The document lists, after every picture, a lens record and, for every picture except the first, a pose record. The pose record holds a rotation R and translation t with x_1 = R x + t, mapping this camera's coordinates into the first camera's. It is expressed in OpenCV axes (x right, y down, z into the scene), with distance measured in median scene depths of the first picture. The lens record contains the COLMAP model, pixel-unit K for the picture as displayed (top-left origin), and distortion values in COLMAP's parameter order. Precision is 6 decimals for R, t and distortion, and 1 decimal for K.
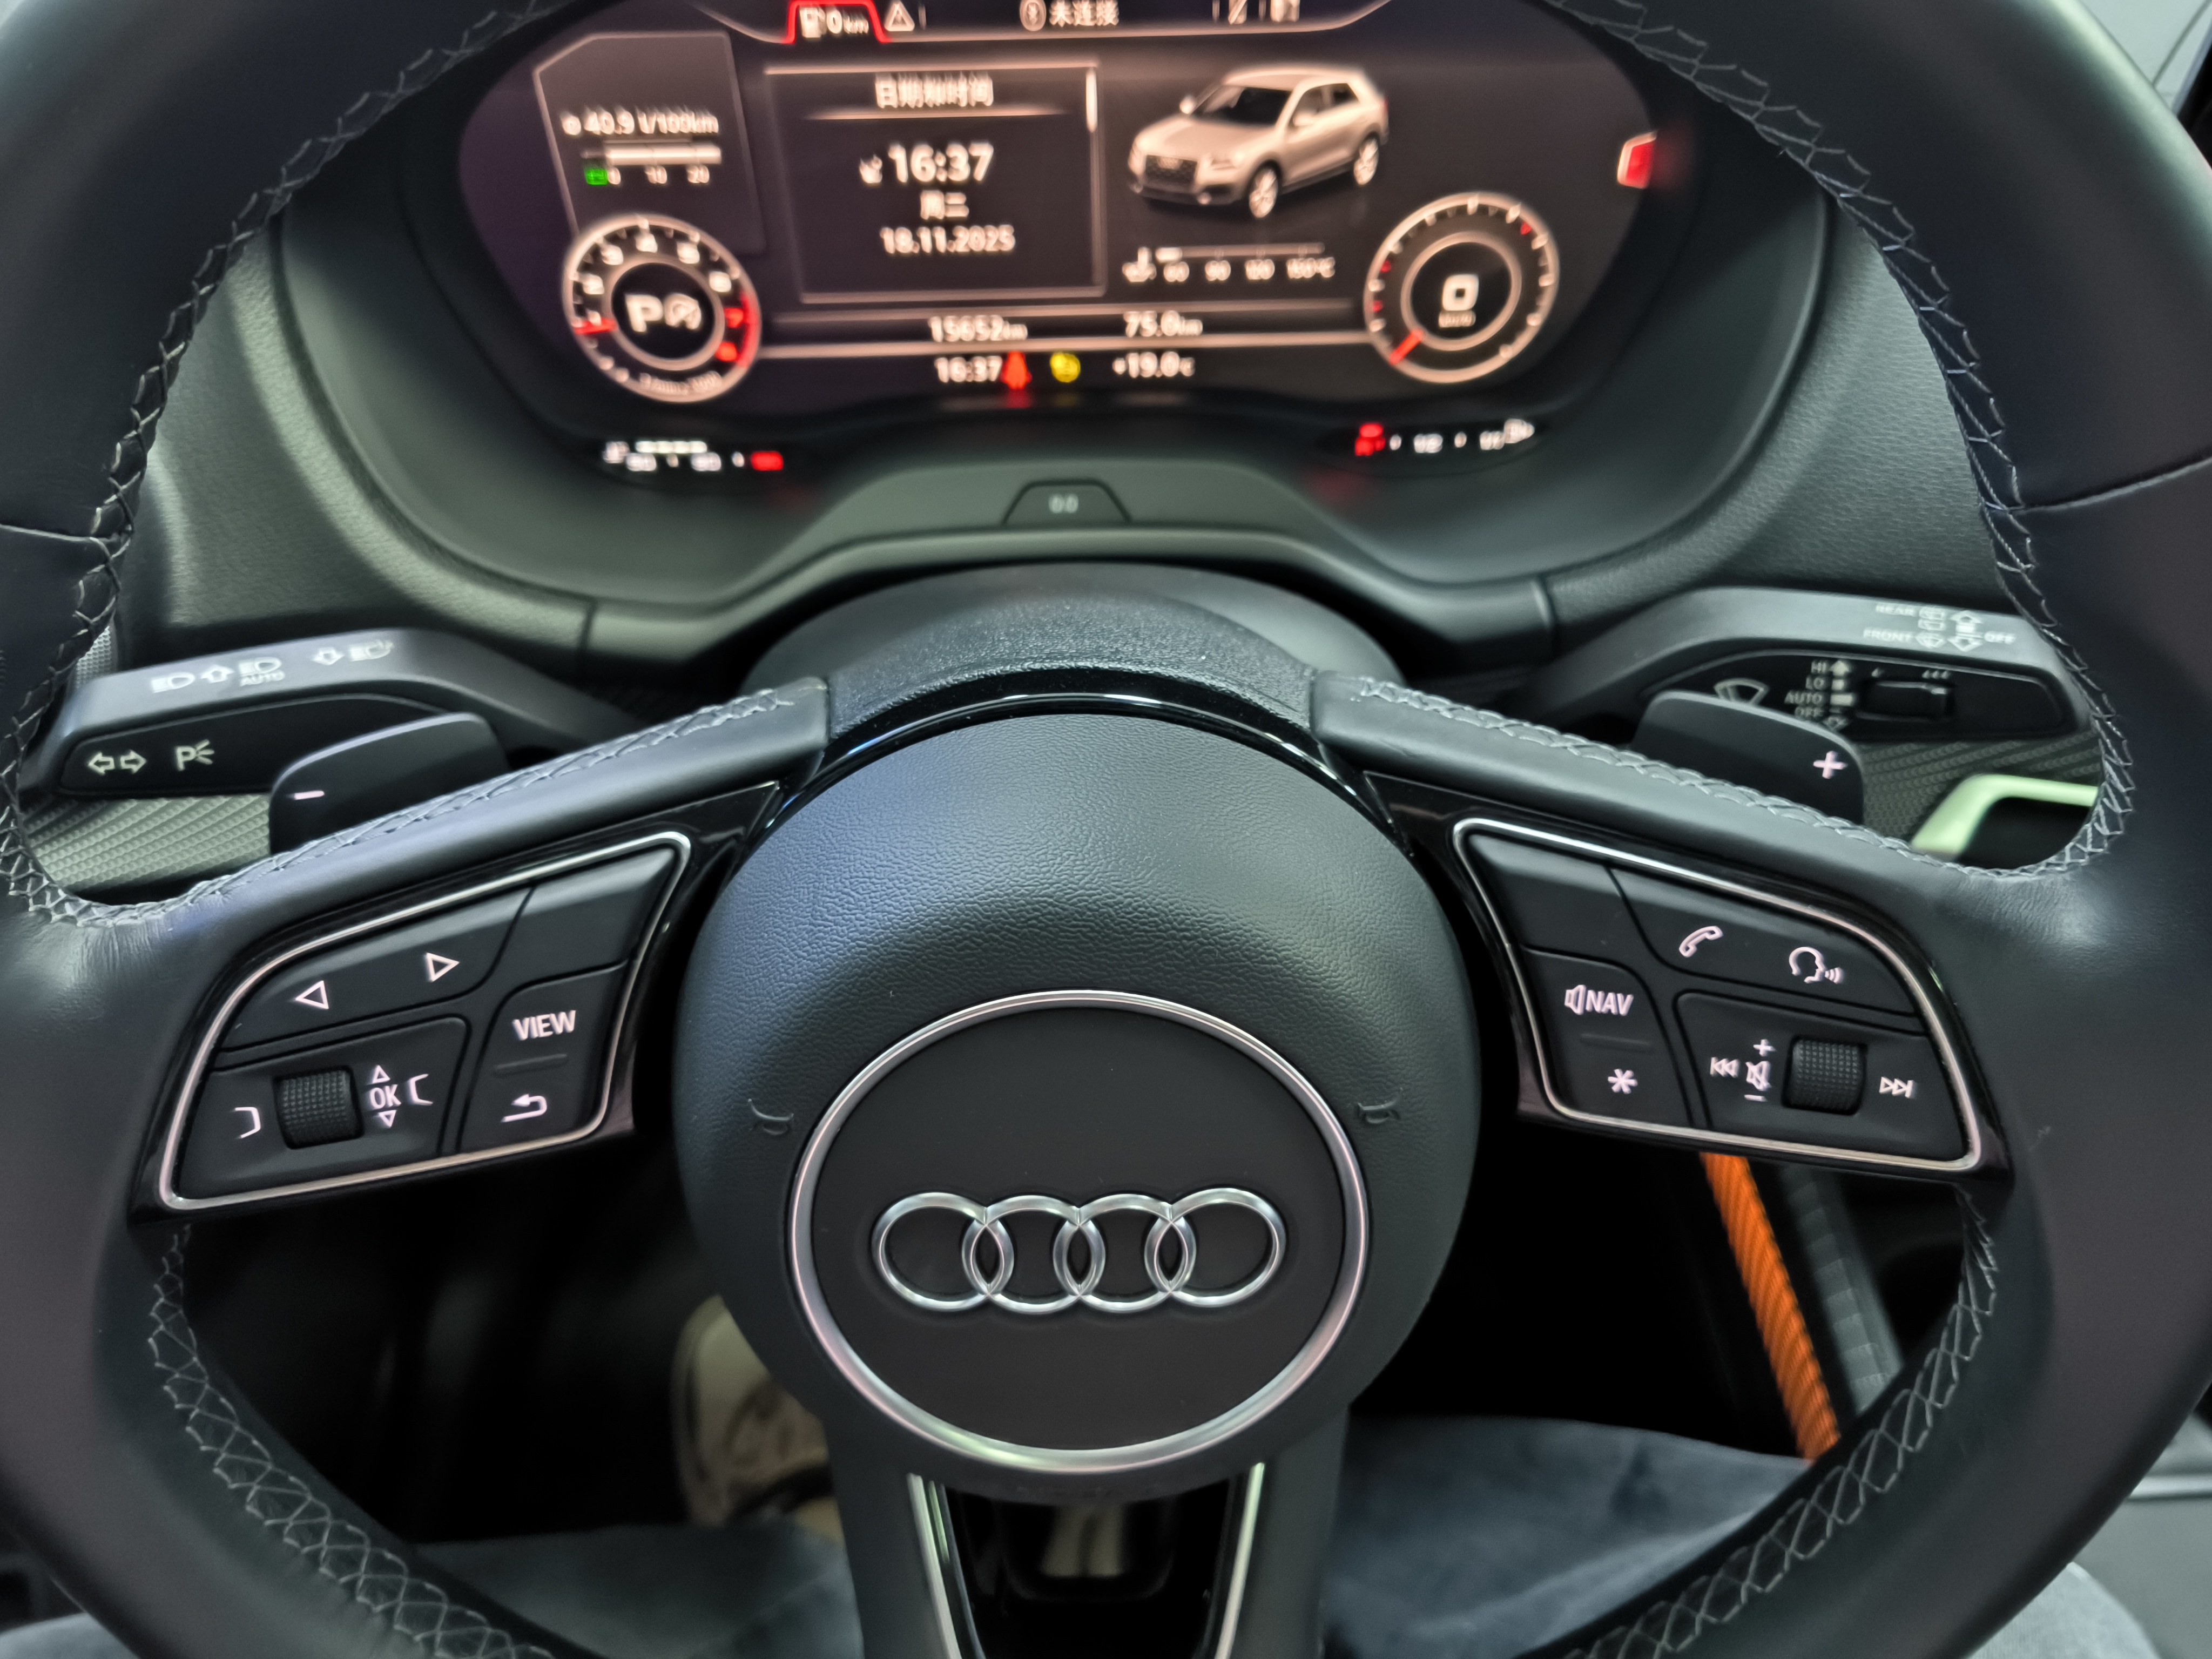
lens RADIAL K [[1530.3, 0, 1115.7], [0, 1530.3, 825.0], [0, 0, 1]] dist [0.028072, 0.000902]
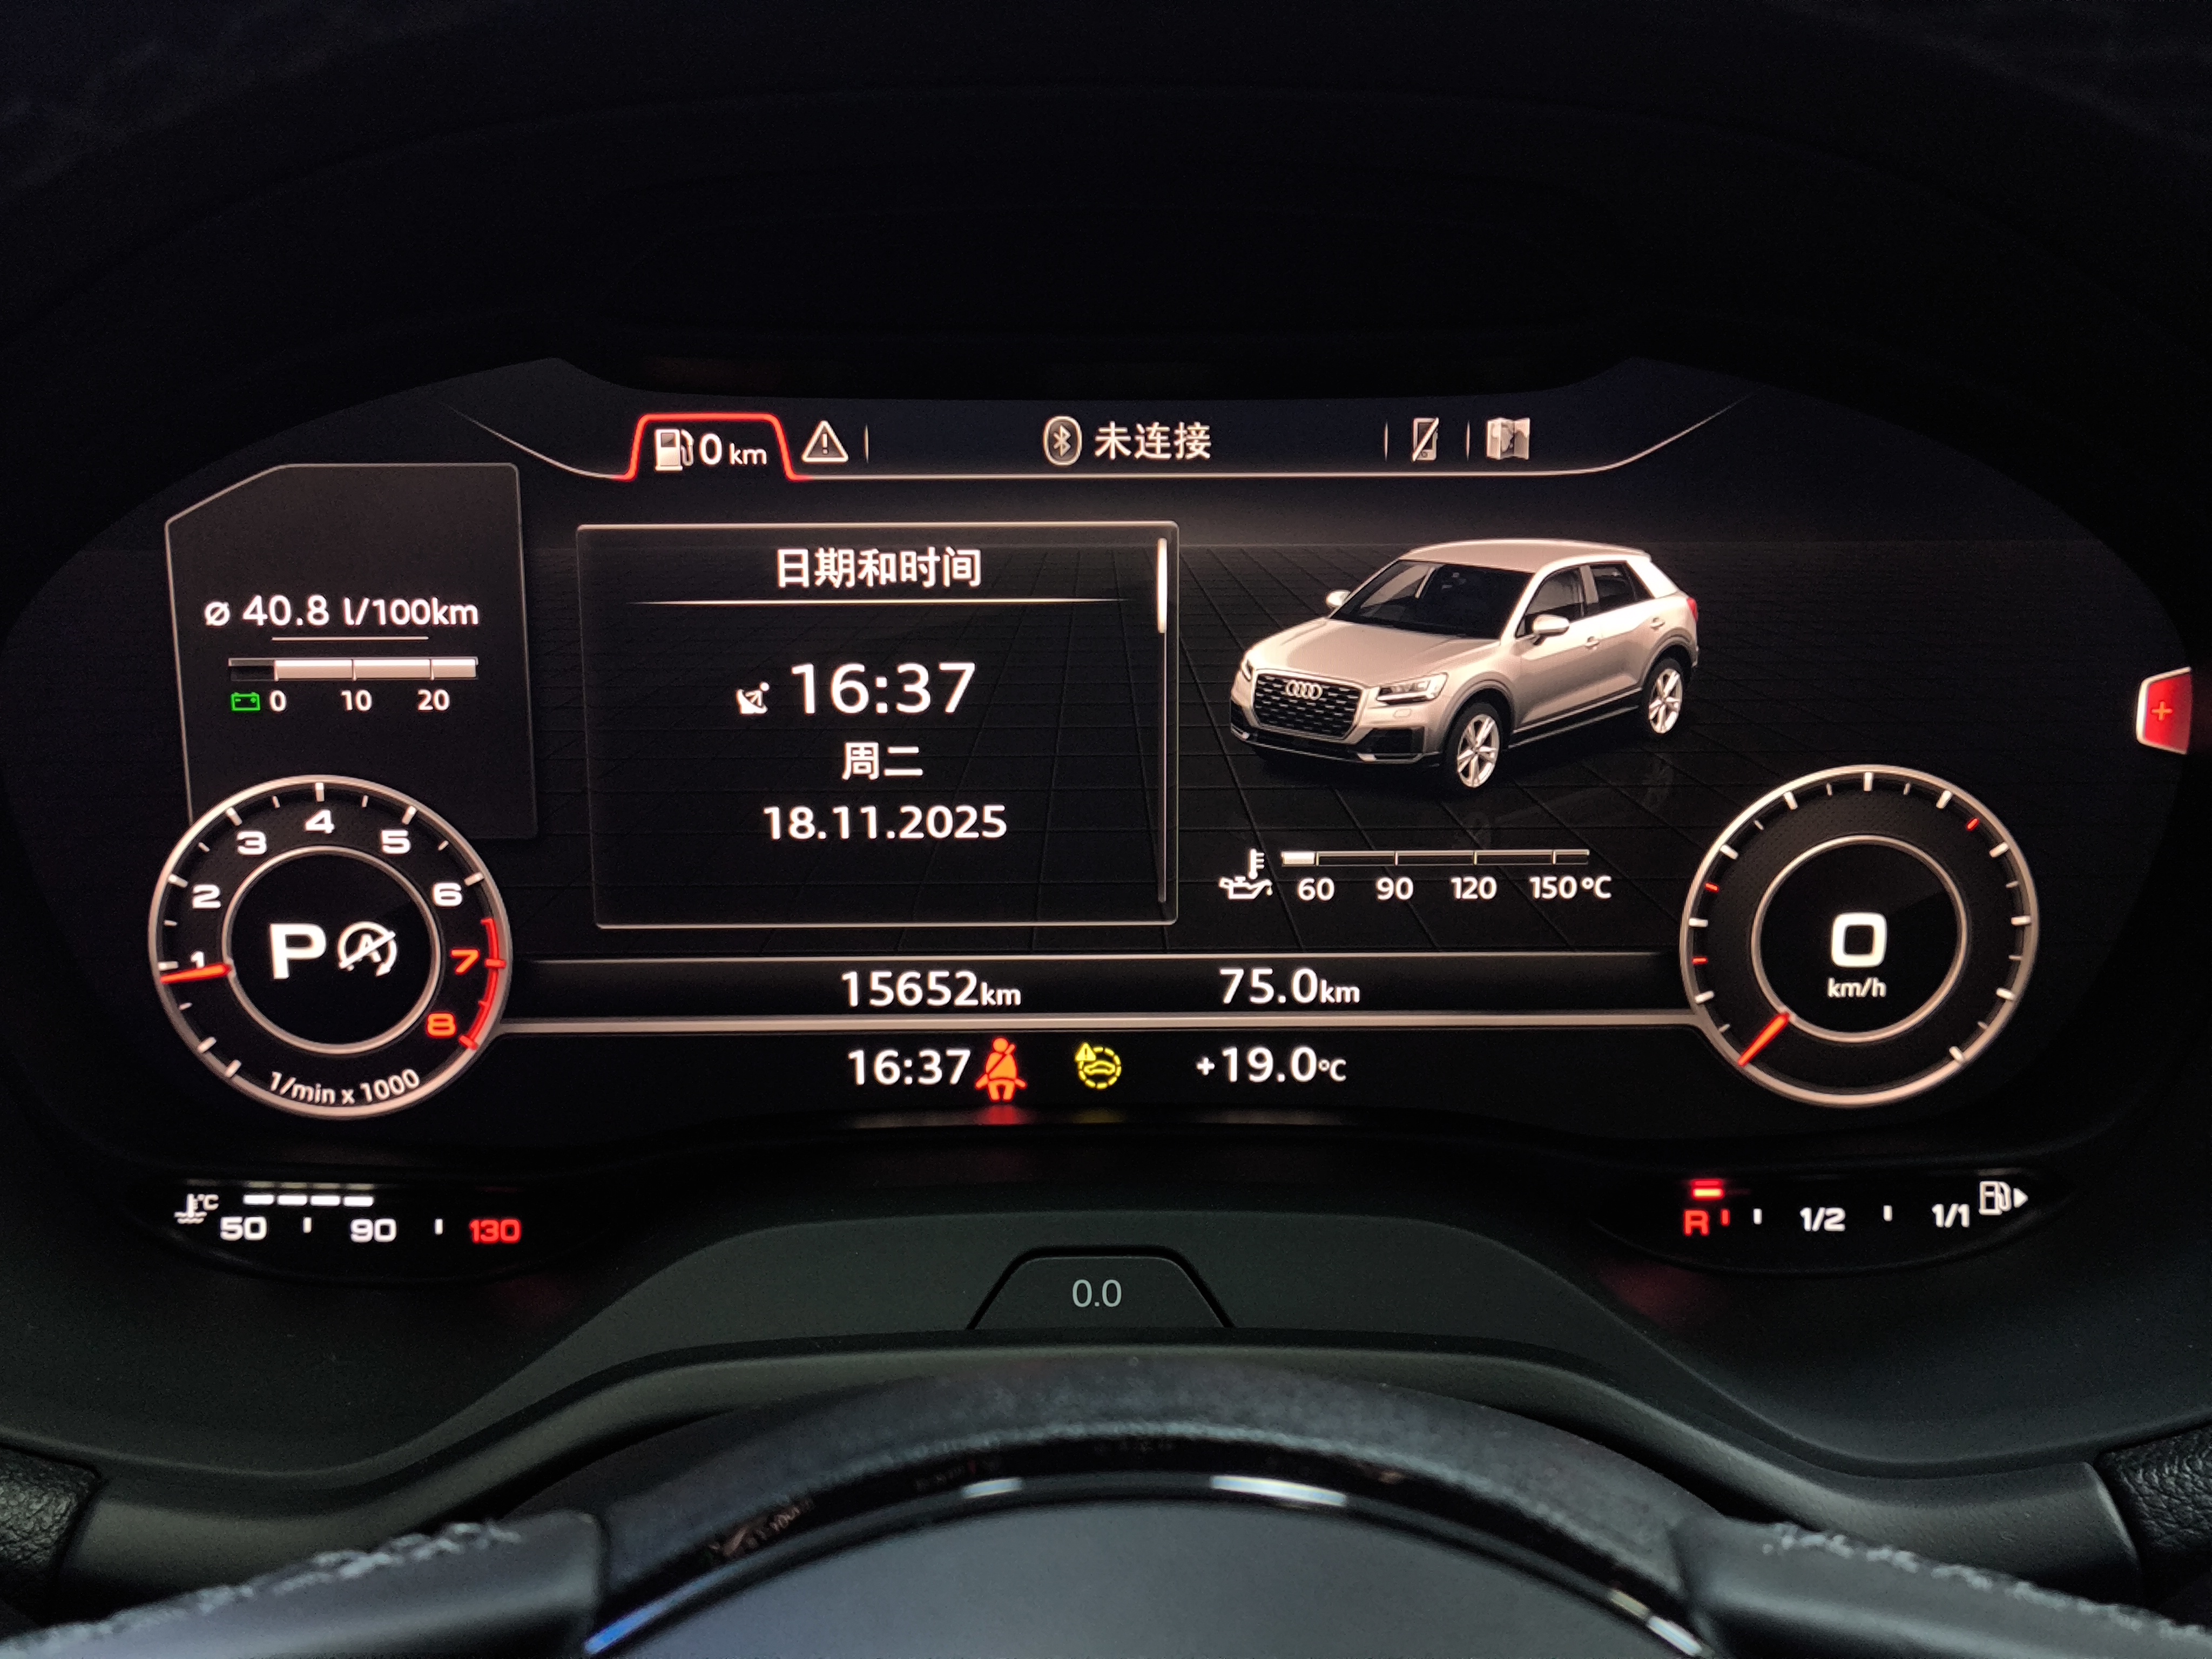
lens RADIAL K [[3006.4, 0, 1105.8], [0, 3006.4, 822.8], [0, 0, 1]] dist [0.012923, 0.000000]
pose [[0.999863, 0.014286, -0.008362, -0.024986], [-0.016529, 0.888476, -0.458625, 0.096582], [0.000877, 0.458700, 0.888591, 0.080241]]
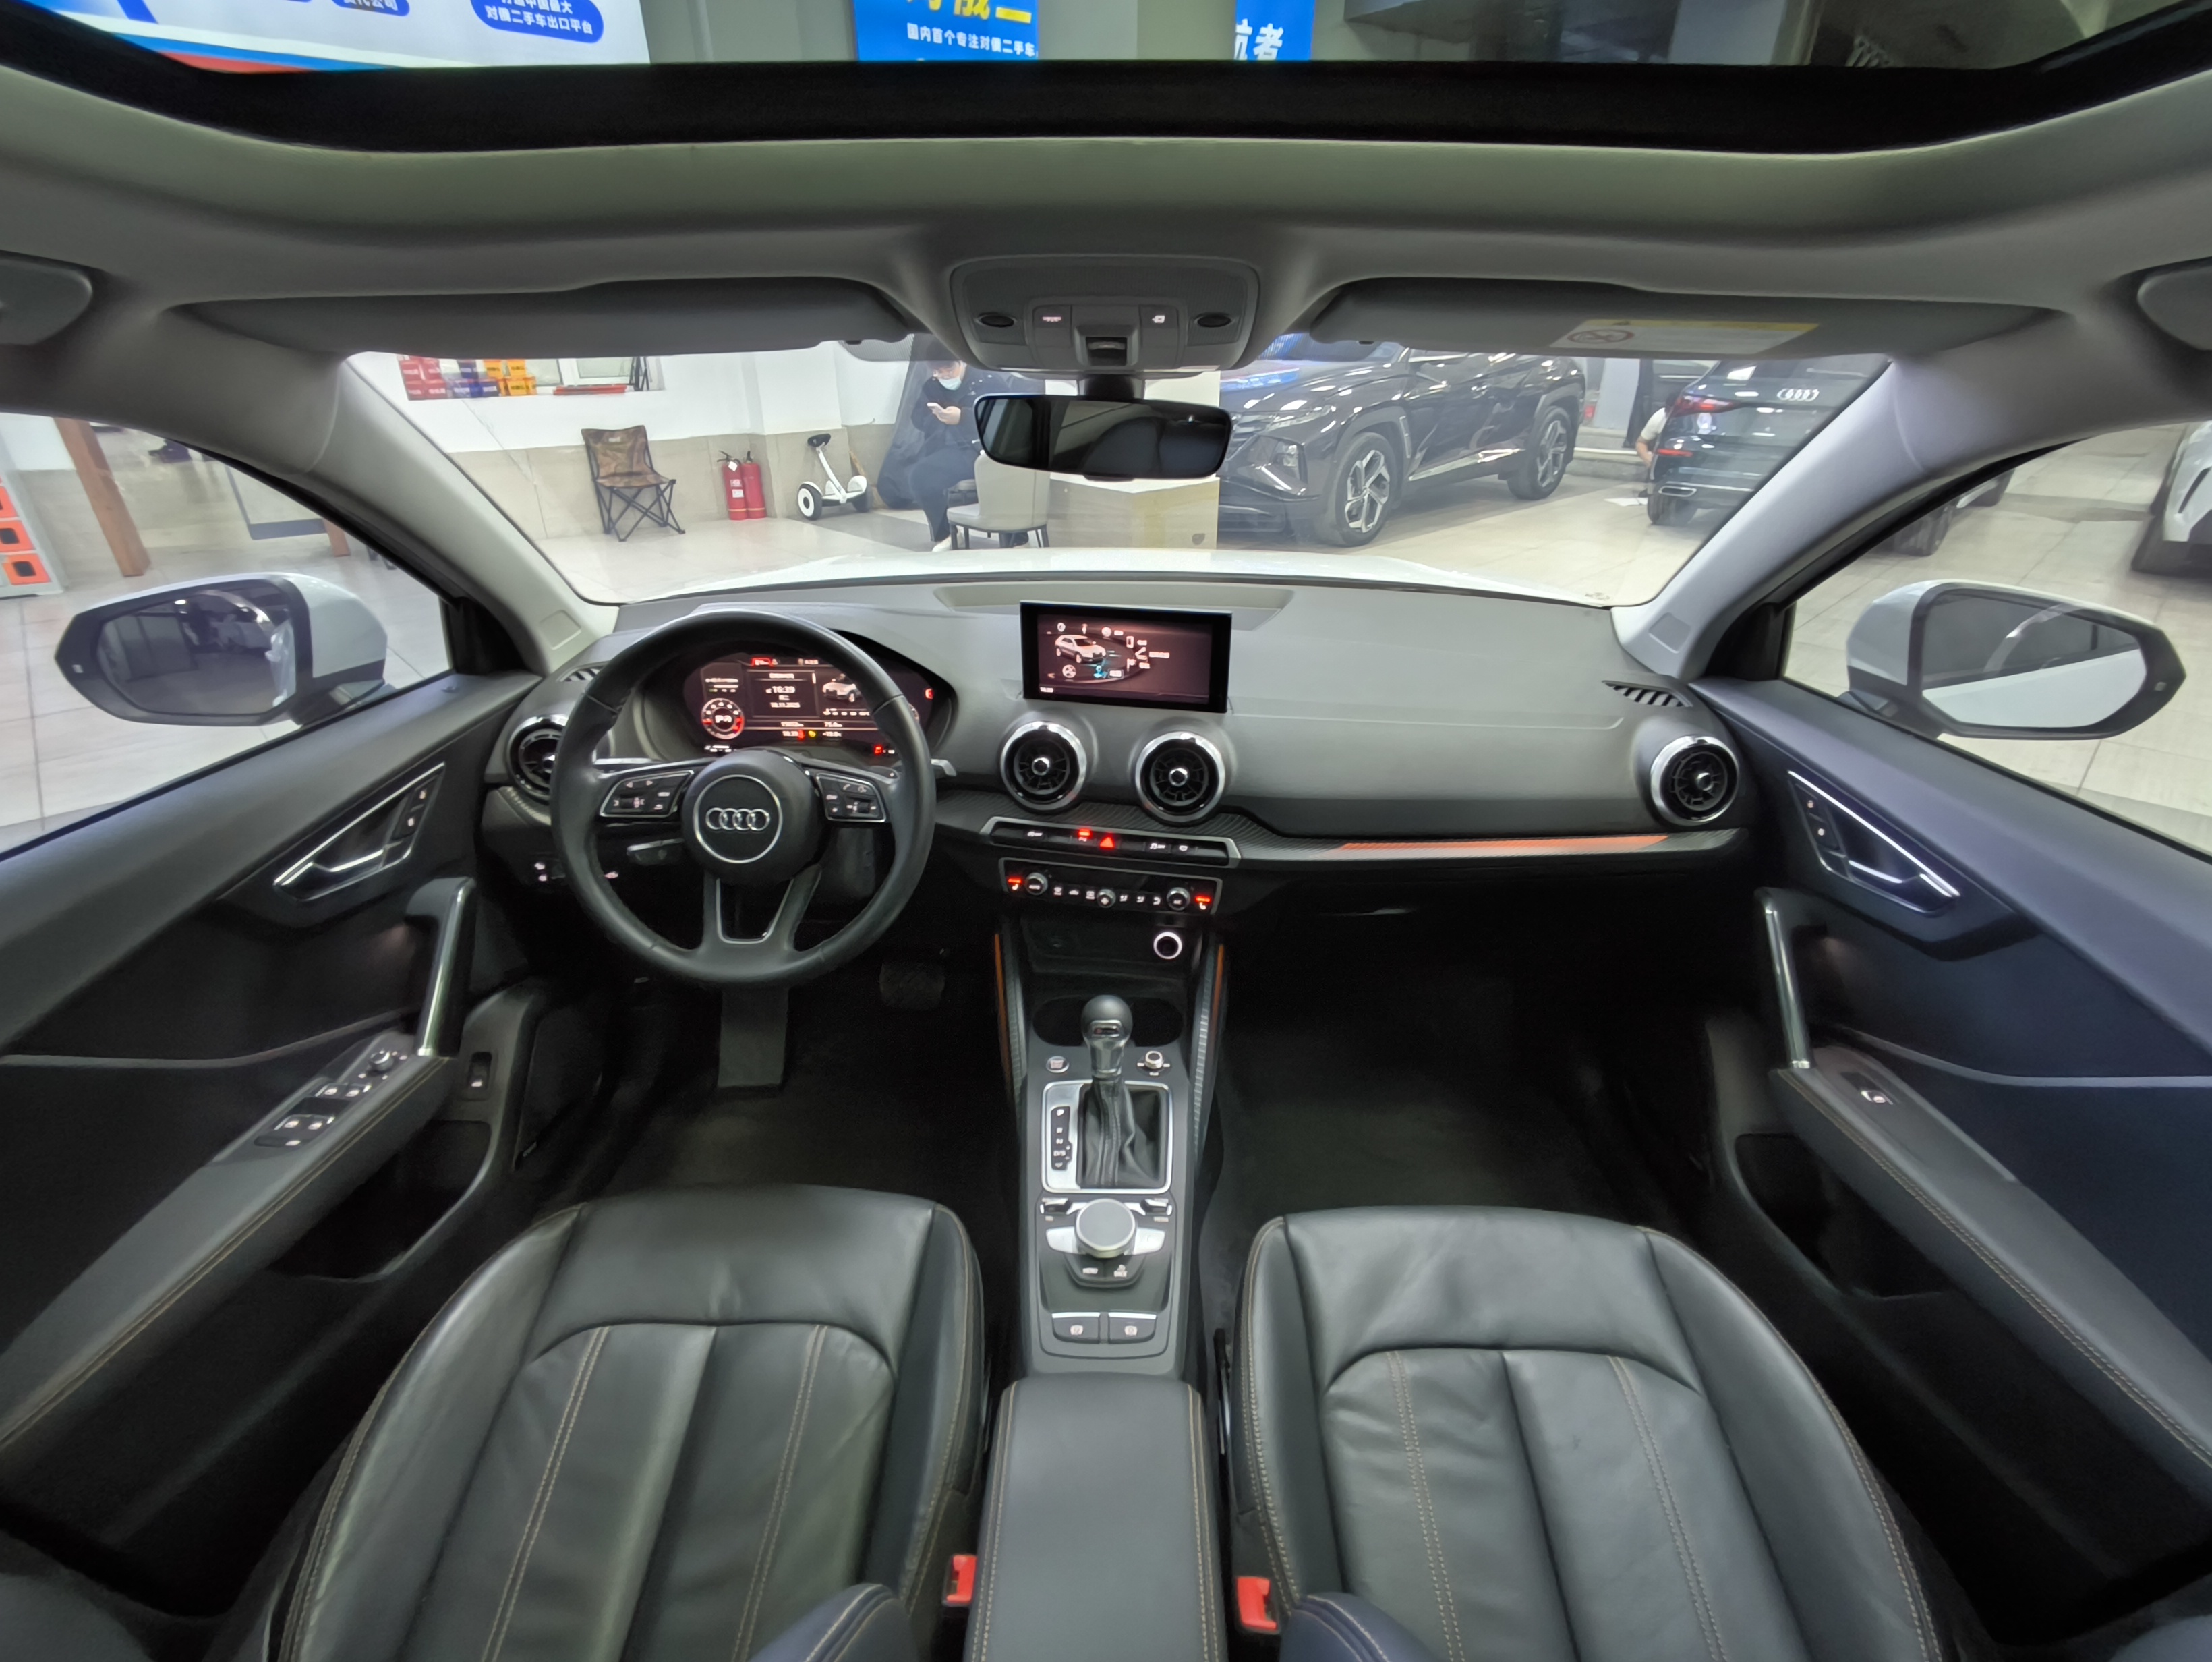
lens RADIAL K [[1039.0, 0, 1097.0], [0, 1039.0, 835.0], [0, 0, 1]] dist [0.021459, 0.000388]
pose [[0.998729, 0.031799, -0.039117, 0.996239], [-0.043605, 0.934309, -0.353786, 1.089527], [0.025298, 0.355042, 0.934508, -1.830635]]
